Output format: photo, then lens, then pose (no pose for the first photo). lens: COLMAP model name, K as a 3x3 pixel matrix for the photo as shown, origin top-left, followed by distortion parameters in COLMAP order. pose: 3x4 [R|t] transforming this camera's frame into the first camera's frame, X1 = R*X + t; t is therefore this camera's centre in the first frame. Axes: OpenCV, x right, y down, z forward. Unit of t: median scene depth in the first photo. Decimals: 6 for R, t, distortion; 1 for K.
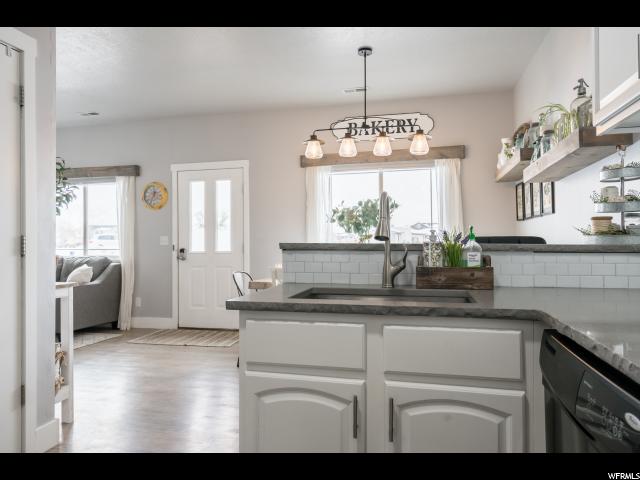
lens RADIAL K [[436.8, 0, 320.0], [0, 436.8, 240.0], [0, 0, 1]] dist [0.006035, 0.002231]
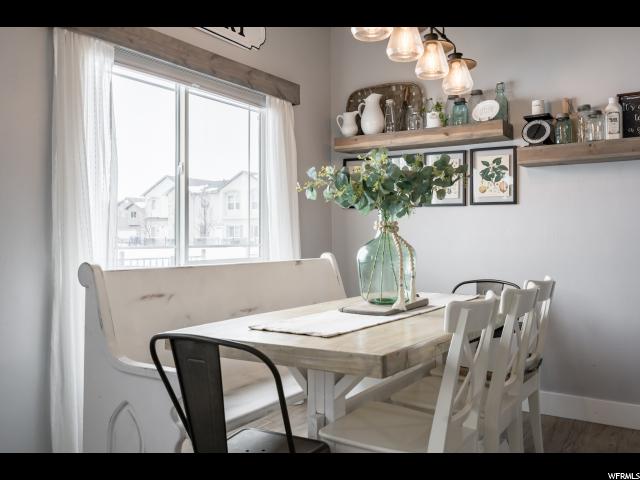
lens RADIAL K [[575.3, 0, 320.0], [0, 575.3, 240.0], [0, 0, 1]] dist [0.006900, 0.011945]
pose [[0.309882, -0.000368, 0.950775, -0.488864], [-0.009212, 0.999952, 0.003390, 0.008142], [-0.950730, -0.009809, 0.309864, 0.744284]]
